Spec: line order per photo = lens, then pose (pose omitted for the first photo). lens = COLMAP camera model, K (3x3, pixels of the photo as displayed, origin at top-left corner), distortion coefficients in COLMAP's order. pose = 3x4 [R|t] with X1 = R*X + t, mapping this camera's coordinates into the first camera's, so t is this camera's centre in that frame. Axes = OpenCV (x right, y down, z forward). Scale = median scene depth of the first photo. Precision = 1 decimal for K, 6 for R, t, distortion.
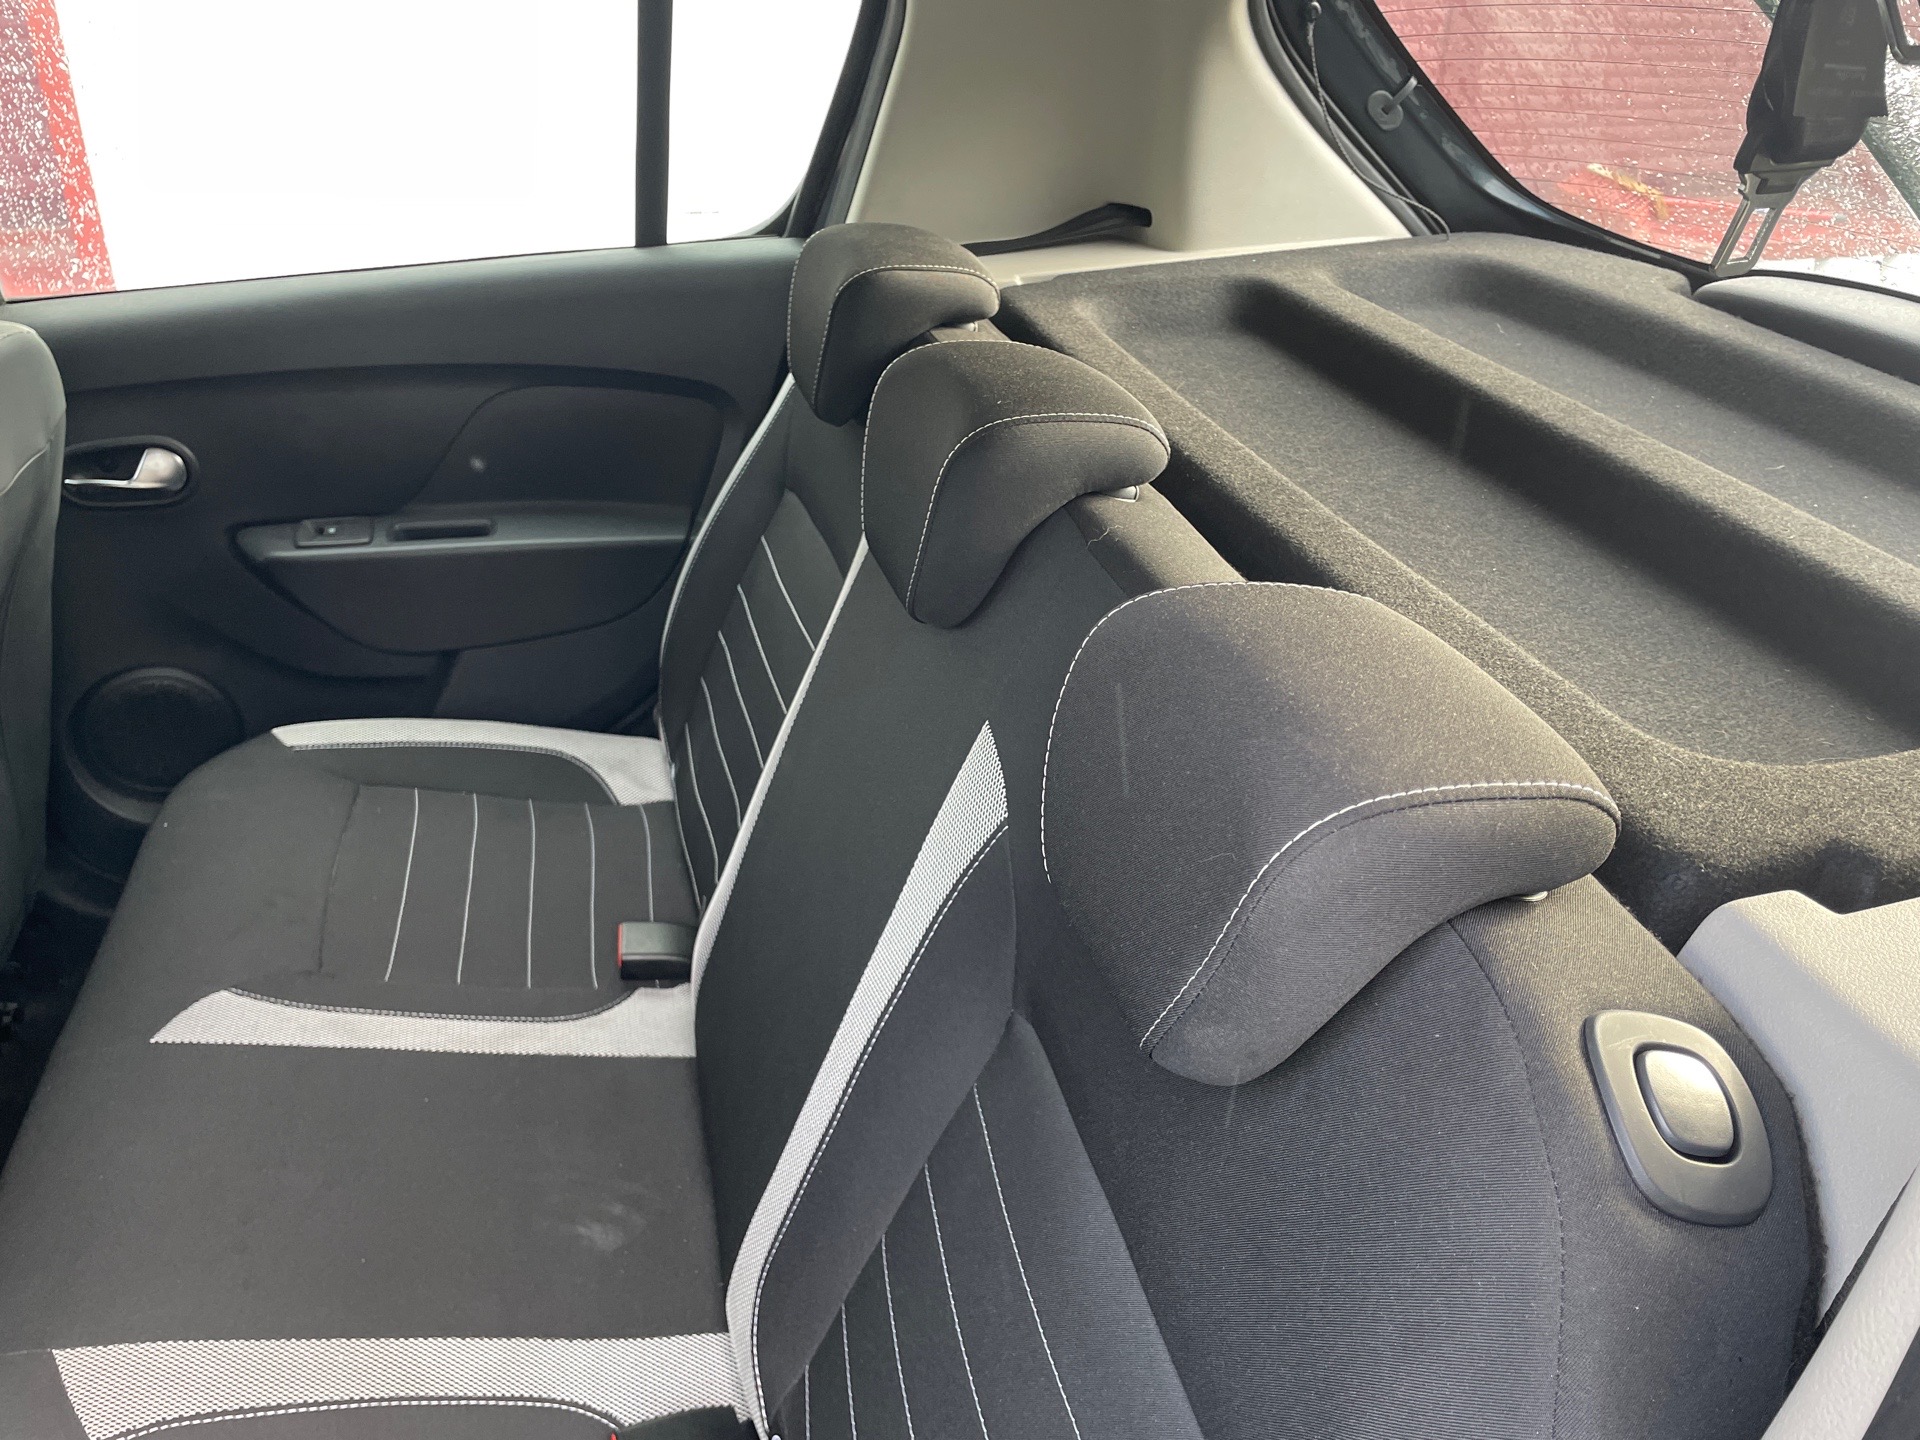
lens RADIAL K [[1449.0, 0, 968.1], [0, 1449.0, 717.3], [0, 0, 1]] dist [0.090183, -0.119336]
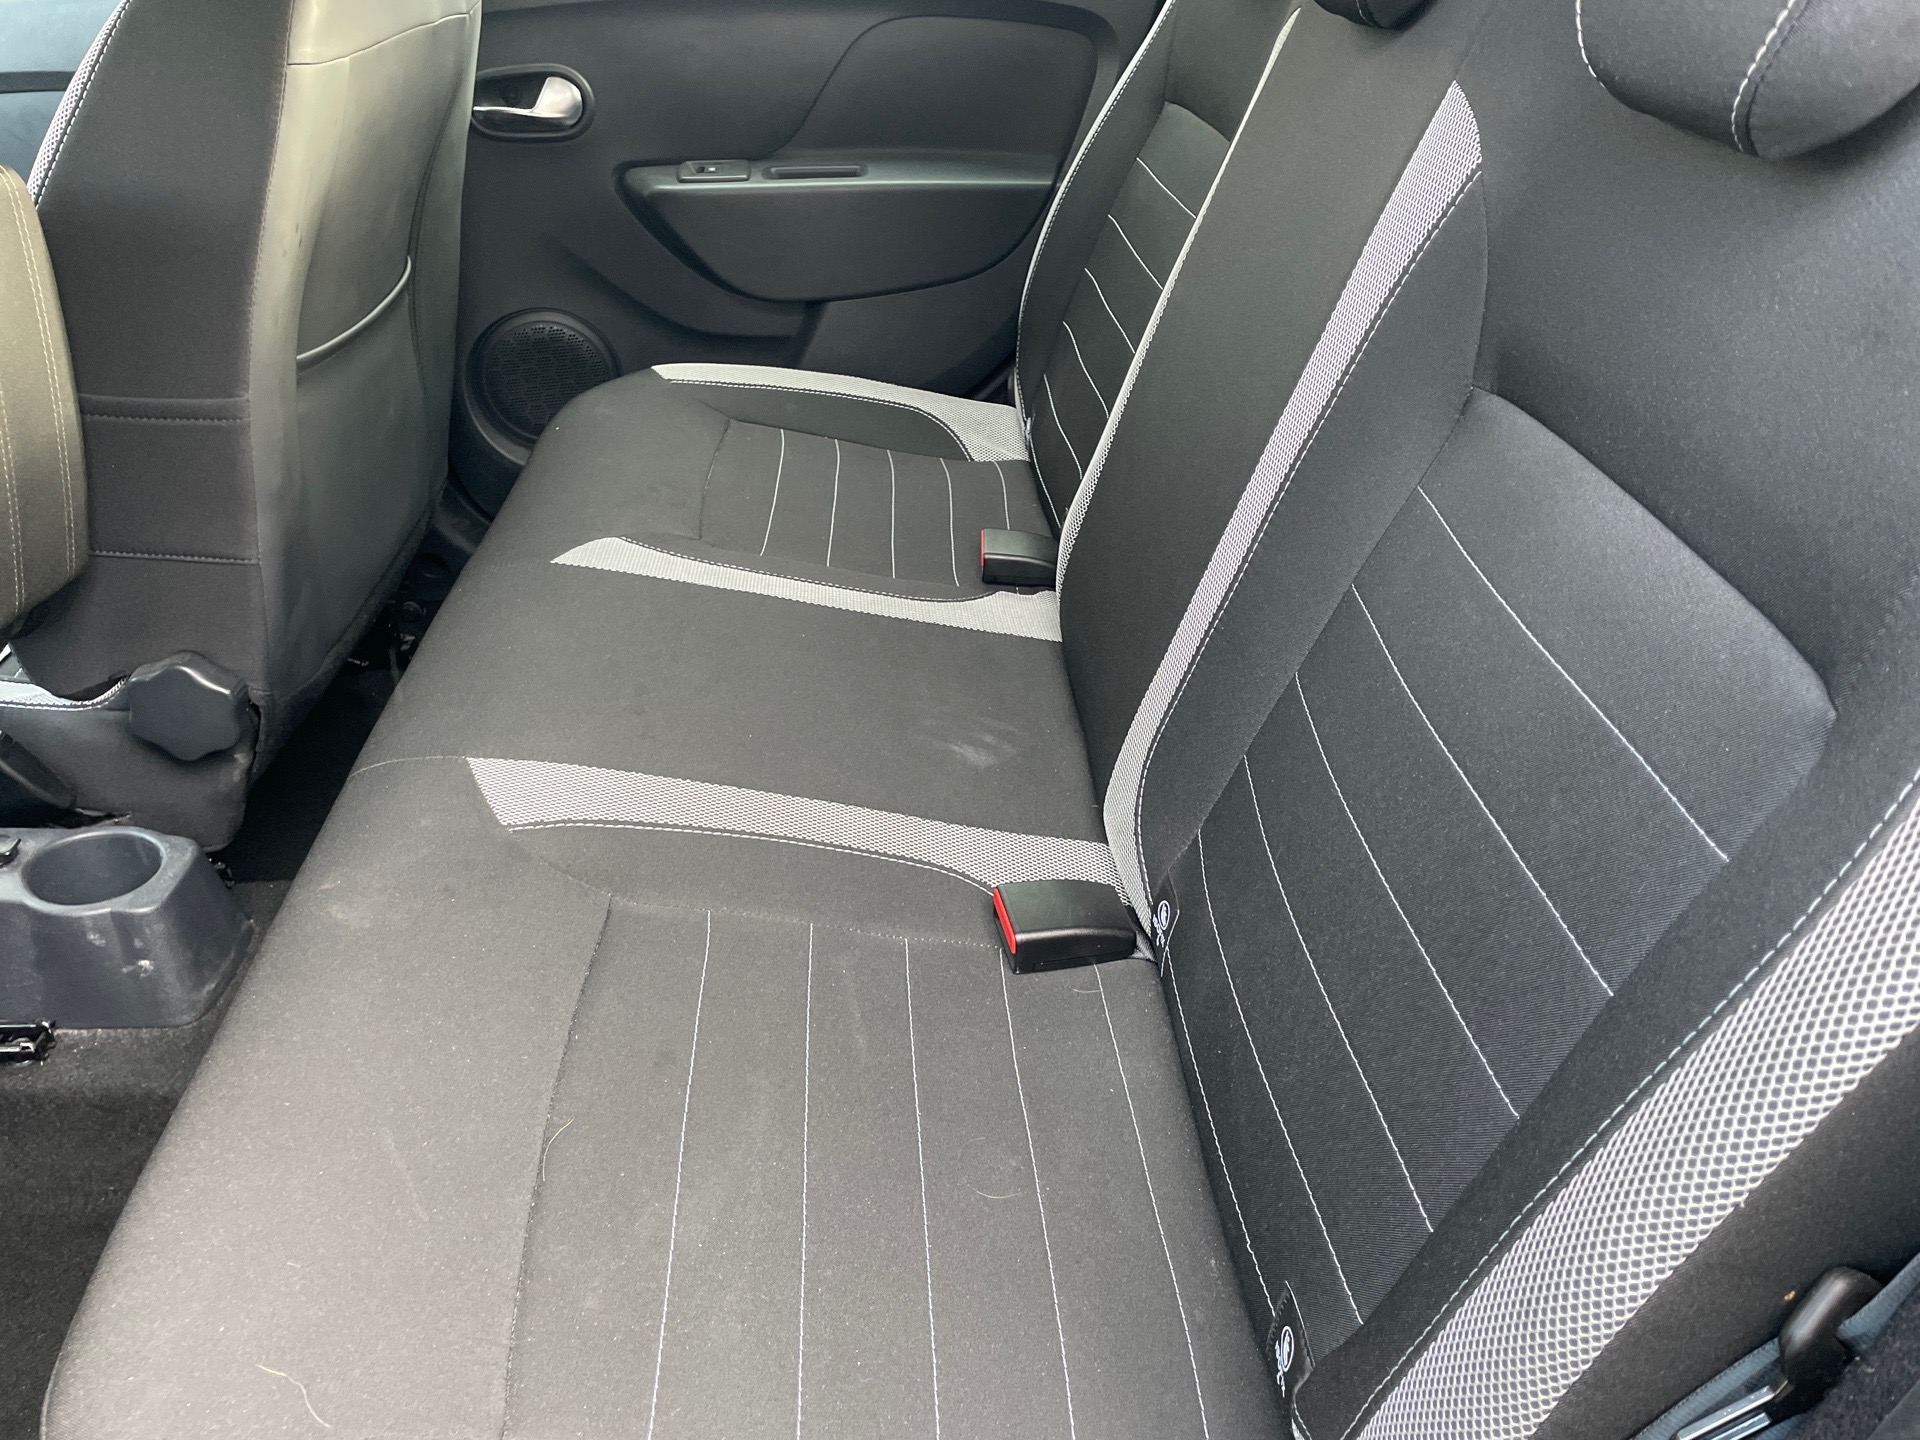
lens RADIAL K [[1449.0, 0, 968.1], [0, 1449.0, 717.3], [0, 0, 1]] dist [0.090183, -0.119336]
pose [[0.979475, 0.047036, -0.196000, -0.046393], [-0.039923, 0.998398, 0.040087, 0.205341], [0.197571, -0.031439, 0.979784, 0.036867]]
